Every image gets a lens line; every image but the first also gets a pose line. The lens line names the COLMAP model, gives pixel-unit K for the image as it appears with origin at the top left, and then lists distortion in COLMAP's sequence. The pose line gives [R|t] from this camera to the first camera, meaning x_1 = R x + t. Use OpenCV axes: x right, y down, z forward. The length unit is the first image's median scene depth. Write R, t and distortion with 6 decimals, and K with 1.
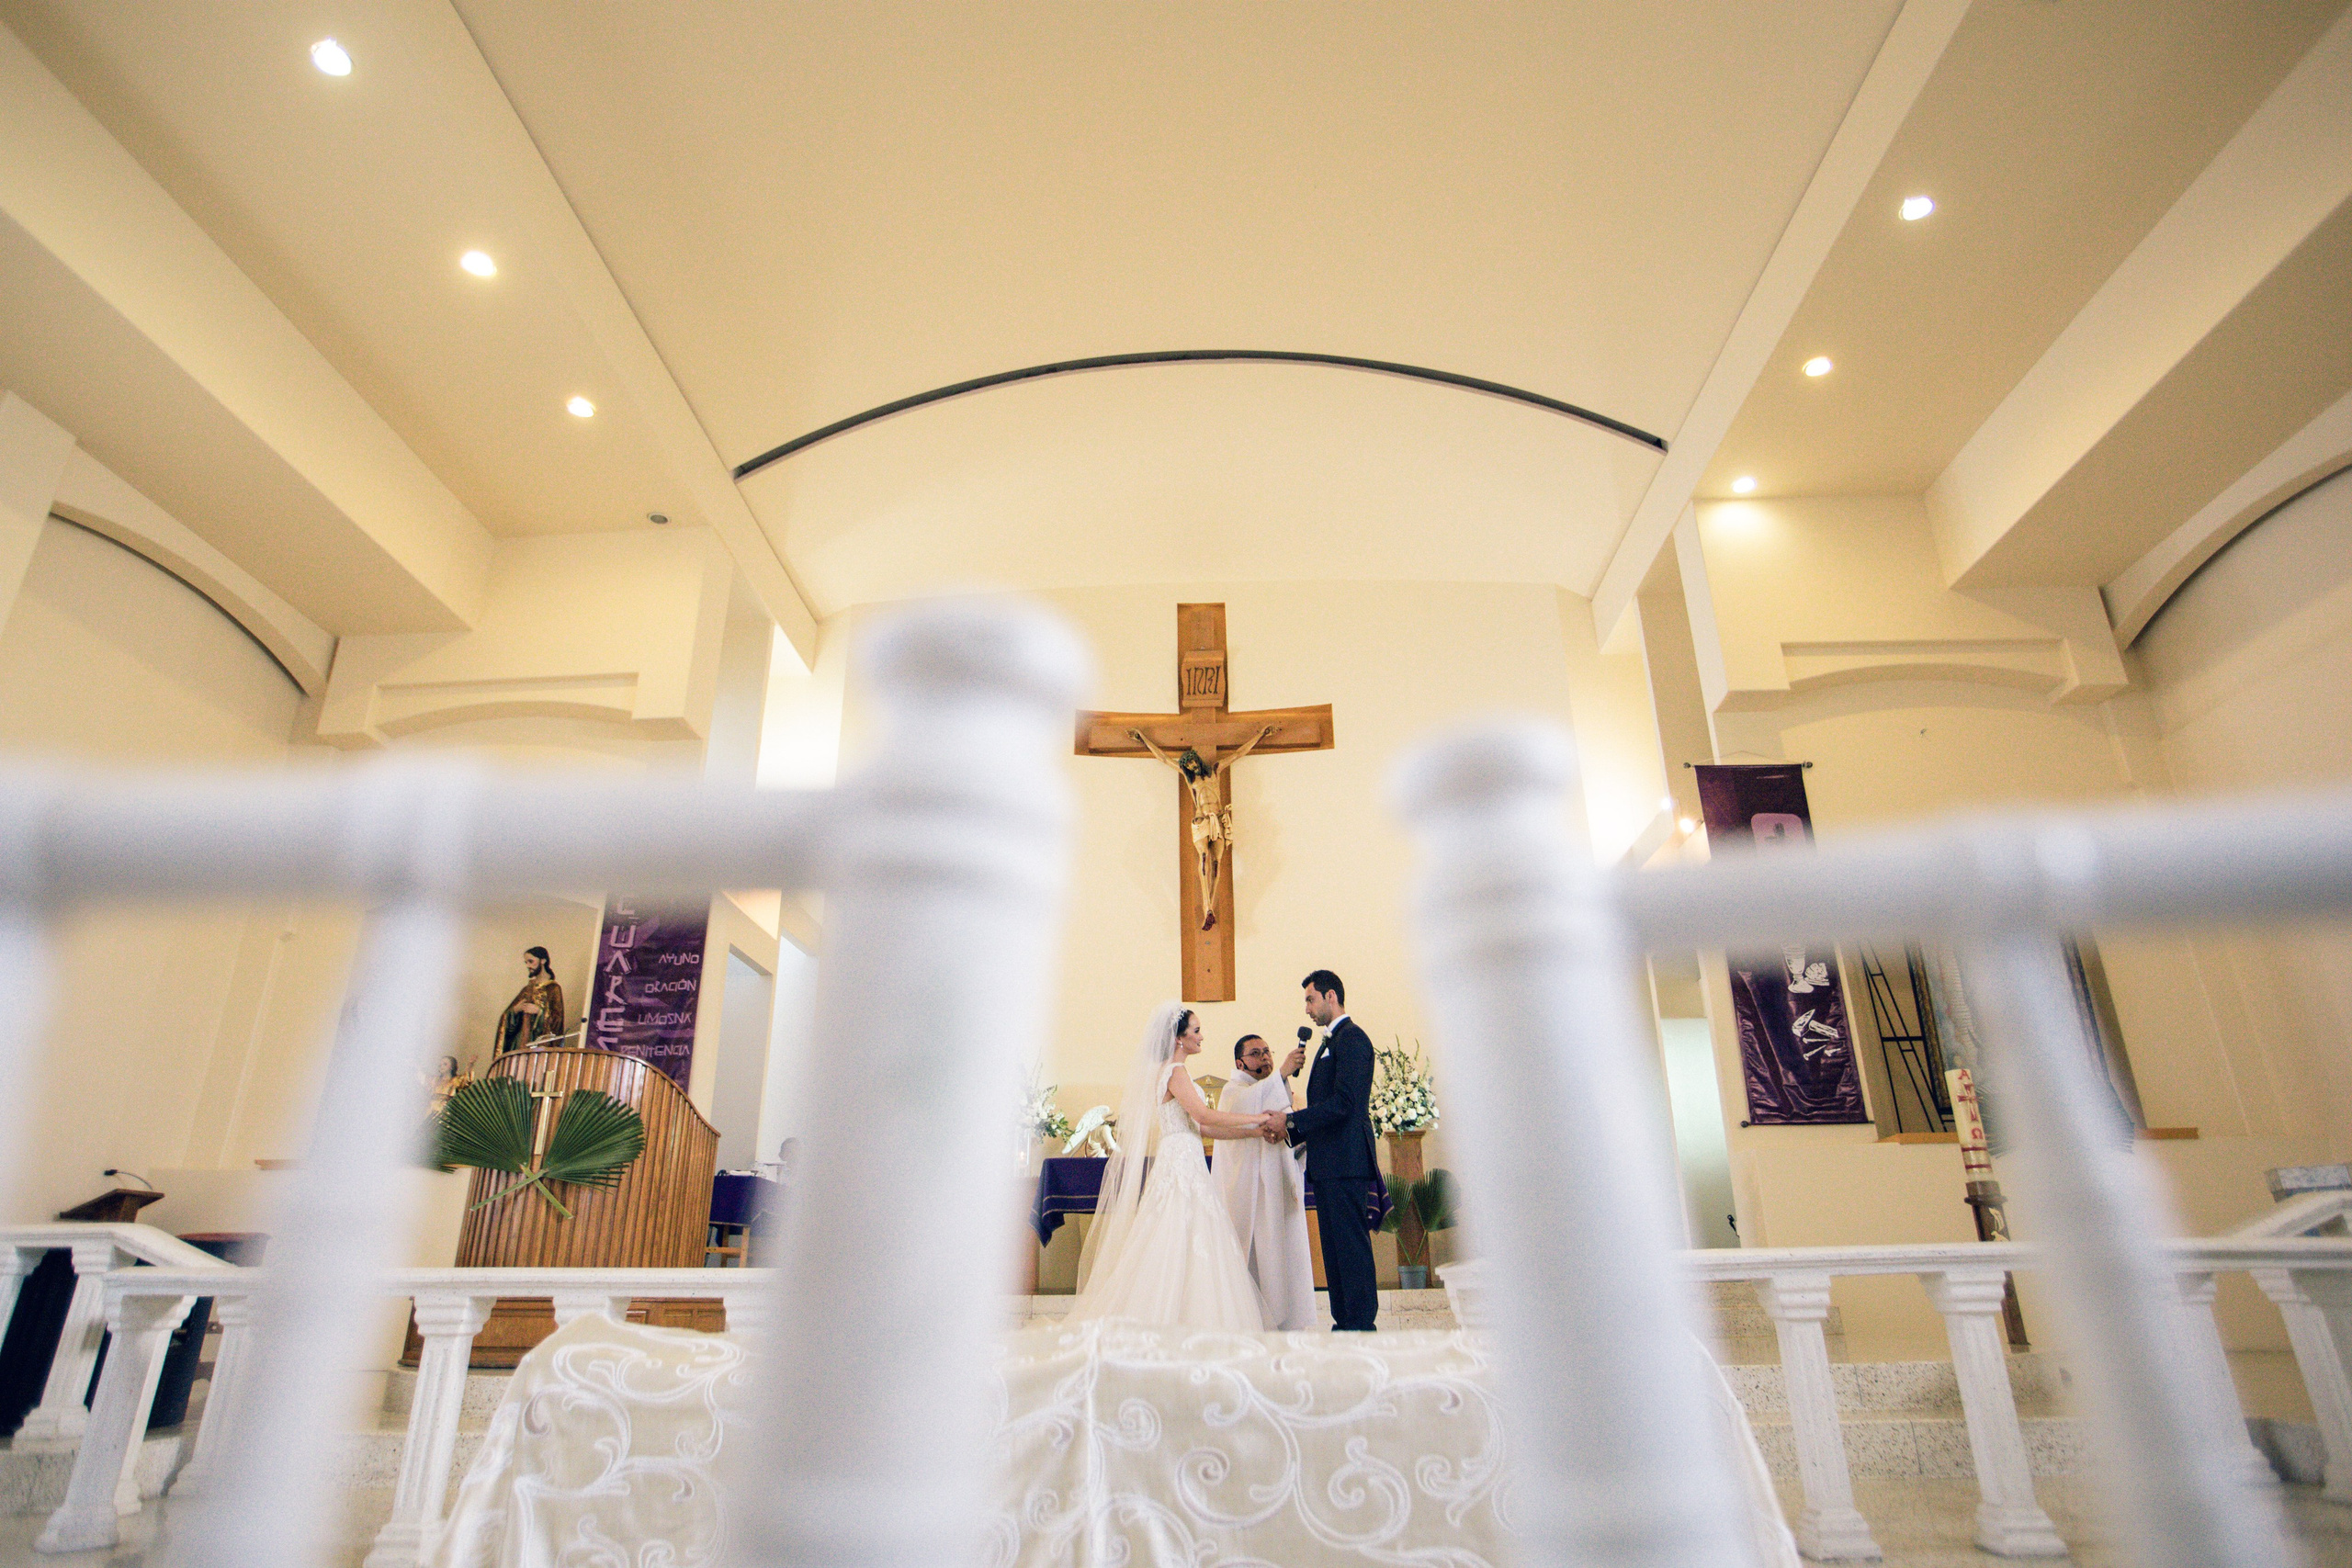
lens RADIAL K [[1241.9, 0, 1180.8], [0, 1241.9, 787.6], [0, 0, 1]] dist [-0.039751, 0.001979]
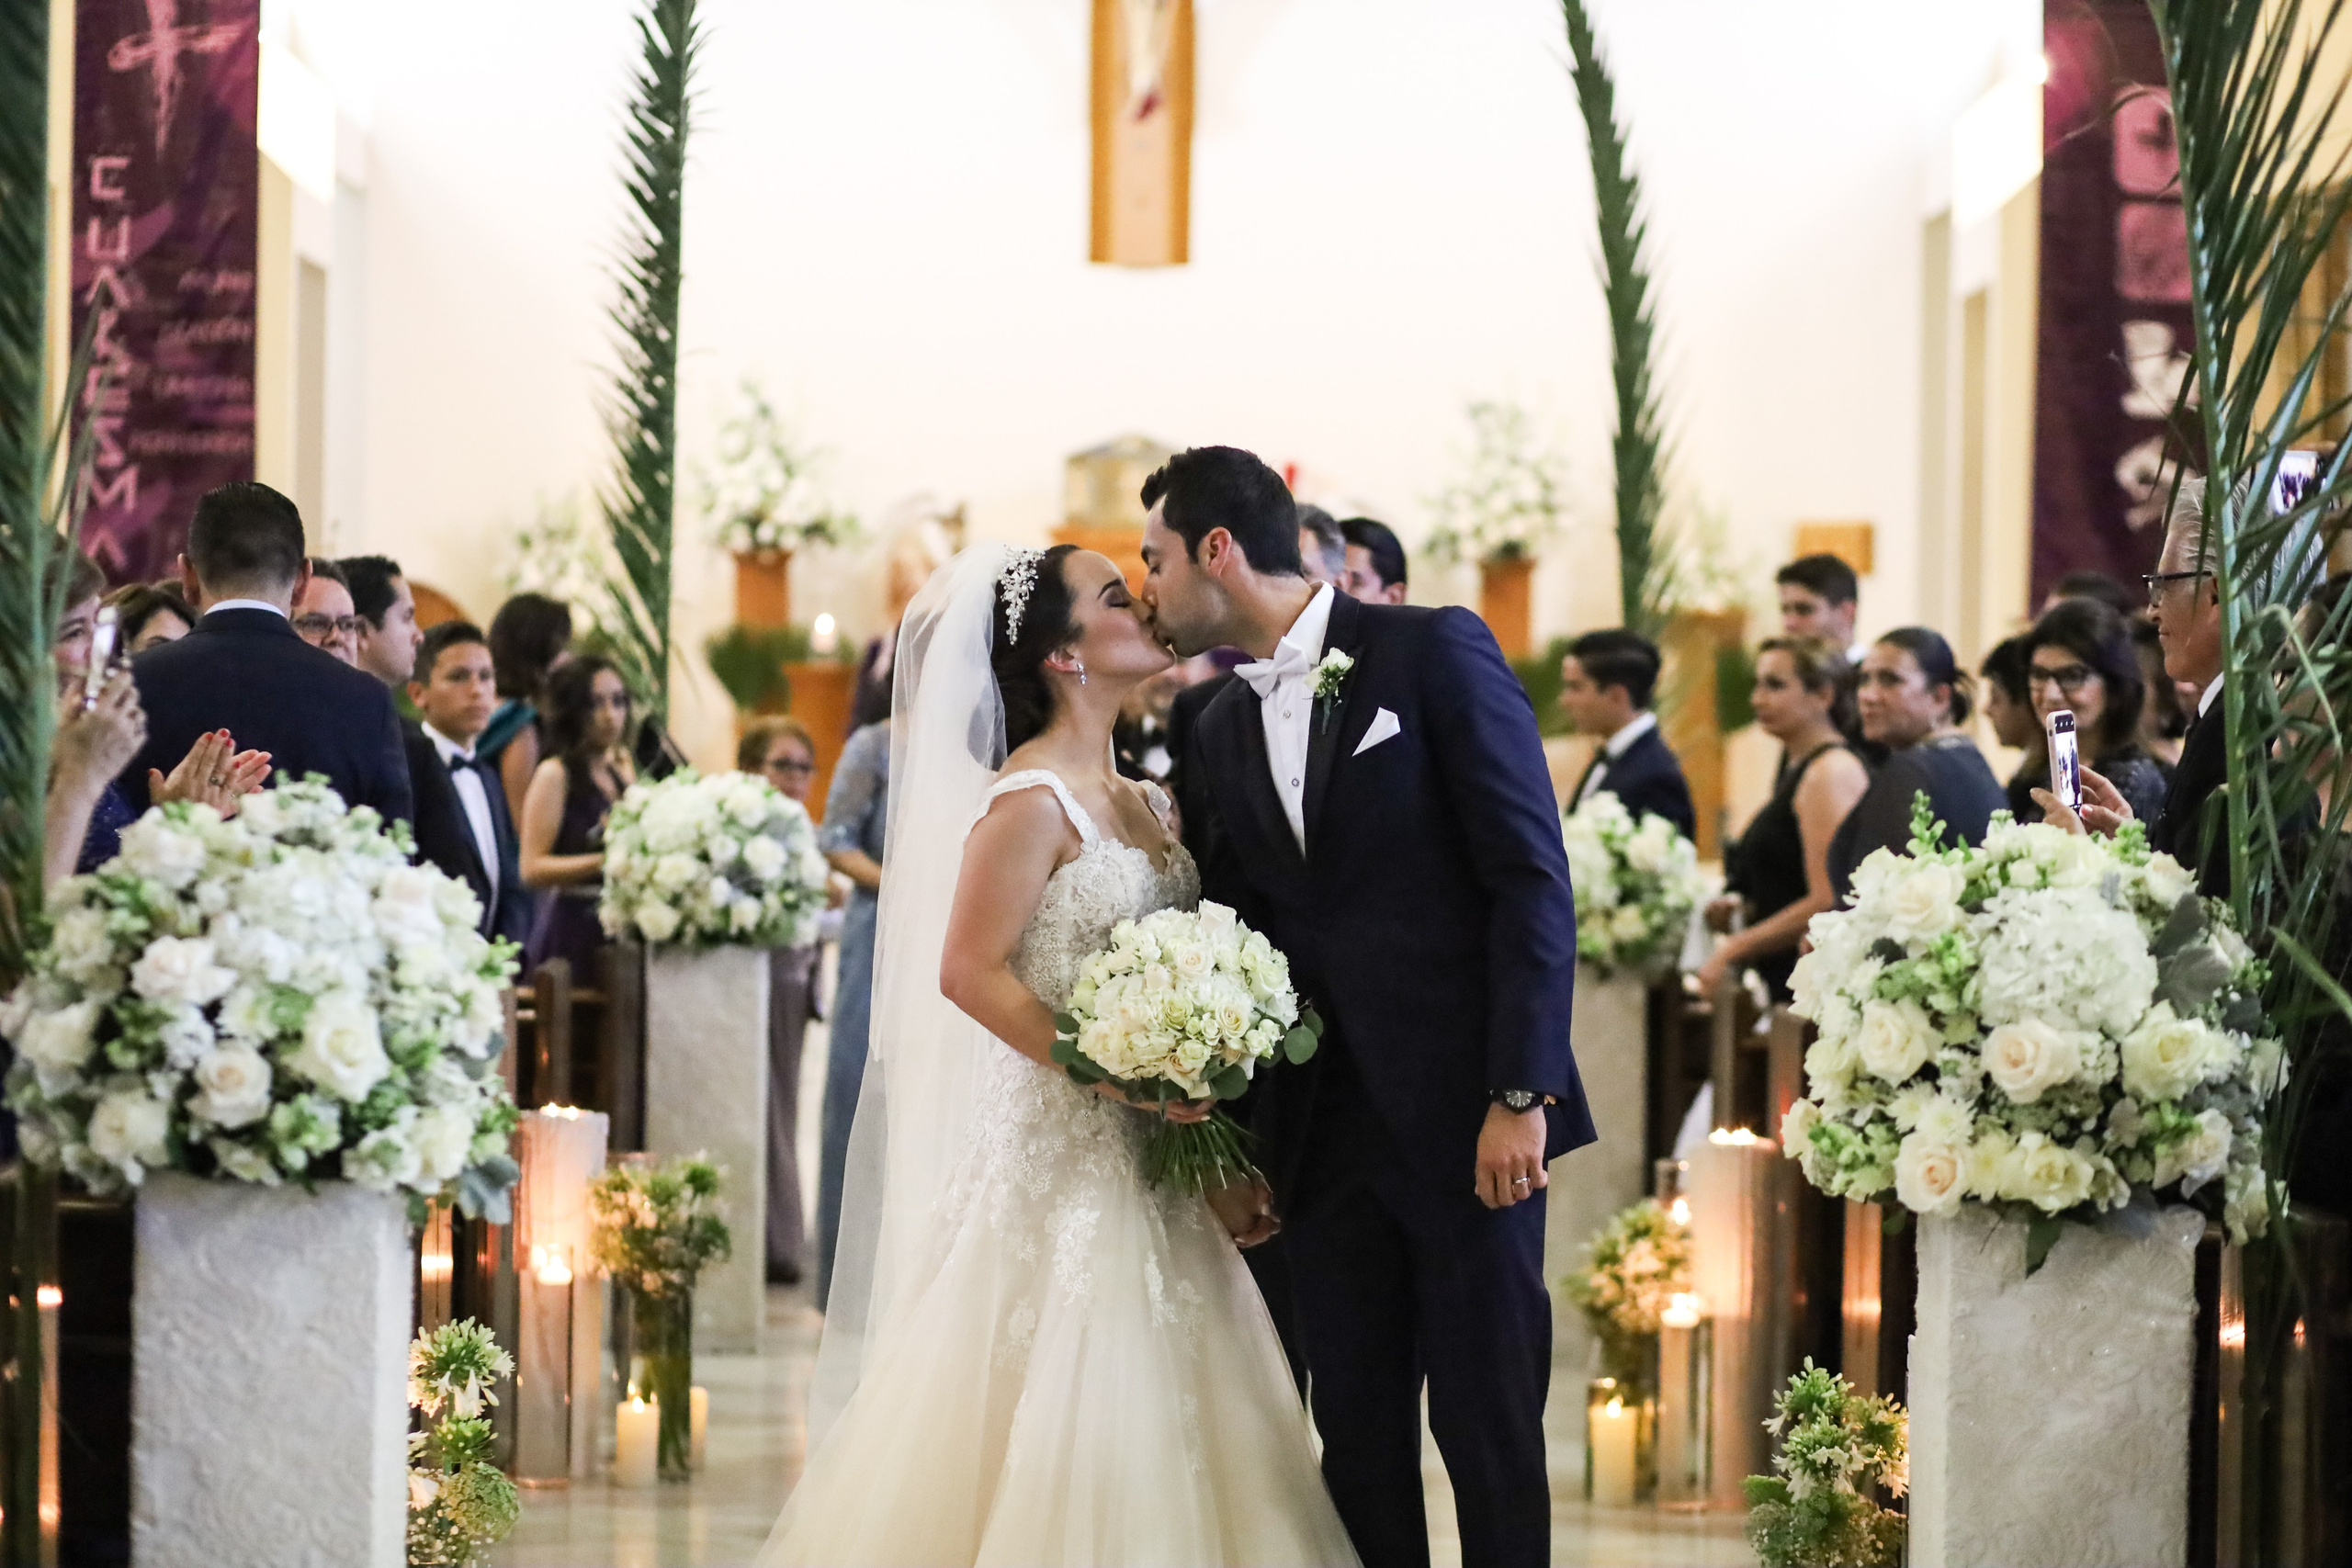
lens RADIAL K [[5494.9, 0, 1166.1], [0, 5494.9, 777.4], [0, 0, 1]] dist [-0.057571, 0.000000]
pose [[0.998878, 0.026328, 0.039362, -0.062426], [-0.039700, 0.918692, 0.392975, -0.660171], [-0.025816, -0.394097, 0.918706, -1.418429]]
